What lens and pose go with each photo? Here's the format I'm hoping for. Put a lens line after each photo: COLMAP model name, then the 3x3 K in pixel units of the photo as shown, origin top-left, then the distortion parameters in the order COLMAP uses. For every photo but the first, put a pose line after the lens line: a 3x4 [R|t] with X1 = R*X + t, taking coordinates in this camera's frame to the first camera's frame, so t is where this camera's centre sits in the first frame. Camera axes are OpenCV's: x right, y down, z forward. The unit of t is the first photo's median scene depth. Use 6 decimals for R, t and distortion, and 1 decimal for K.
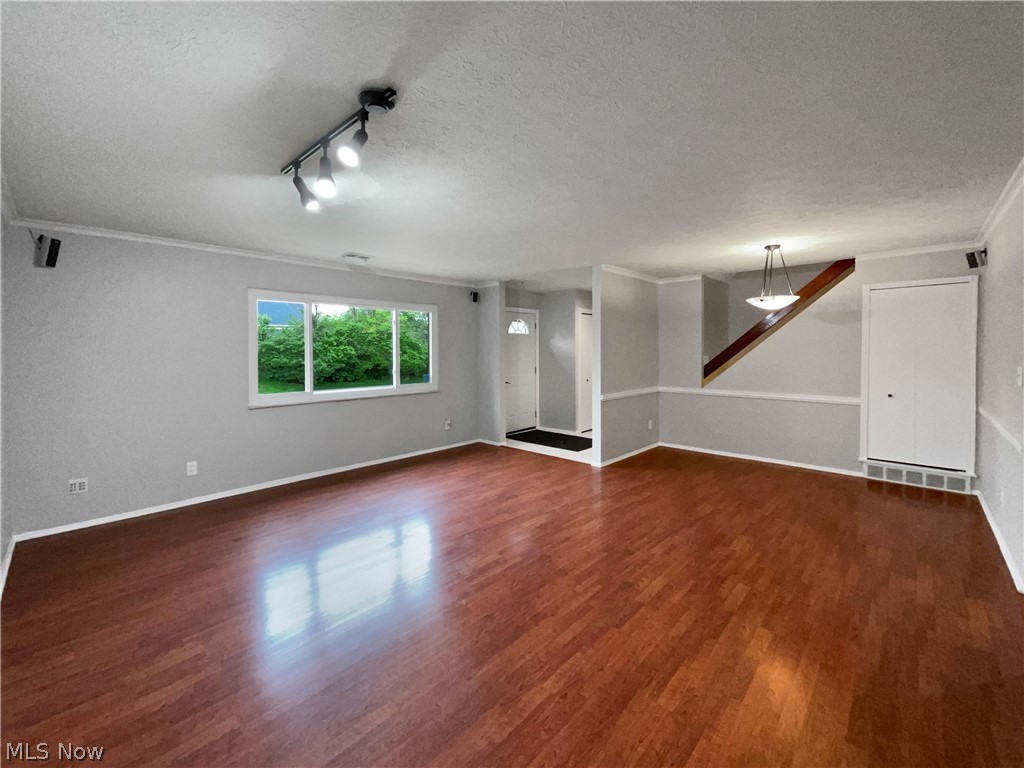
lens RADIAL K [[426.3, 0, 449.5], [0, 426.3, 354.6], [0, 0, 1]] dist [0.001457, 0.000110]
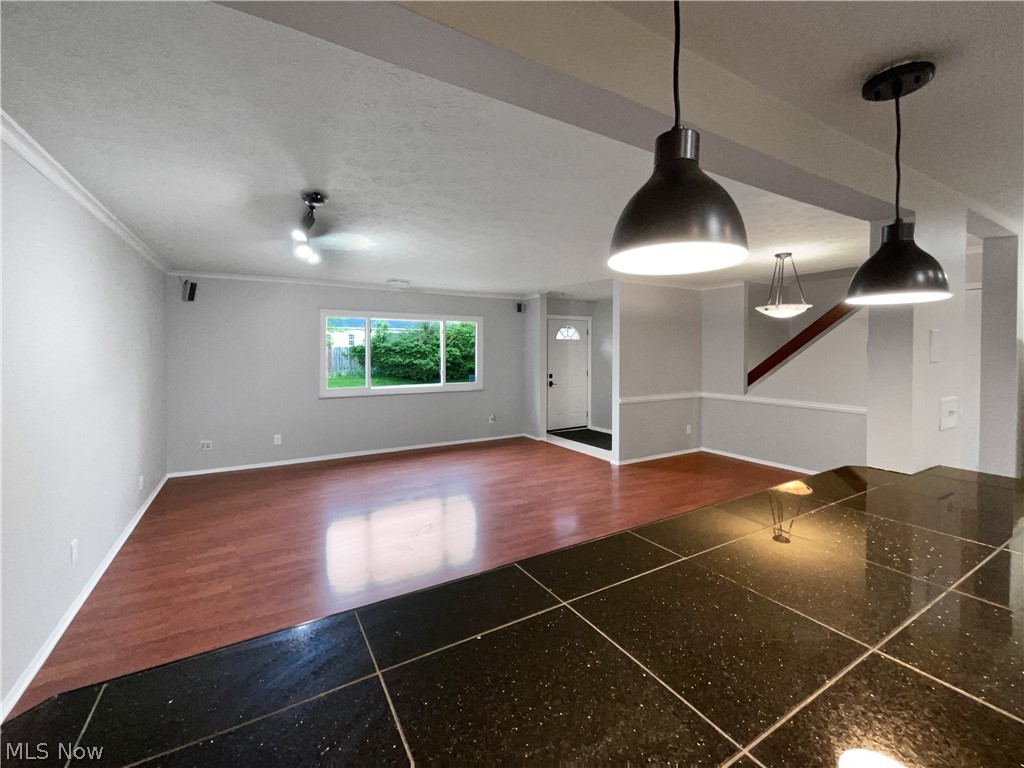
lens RADIAL K [[407.7, 0, 474.1], [0, 407.7, 351.7], [0, 0, 1]] dist [0.000185, -0.000049]
pose [[0.964197, 0.006830, -0.265099, 0.256944], [-0.008093, 0.999961, -0.003674, -0.014699], [0.265063, 0.005688, 0.964214, -0.083977]]
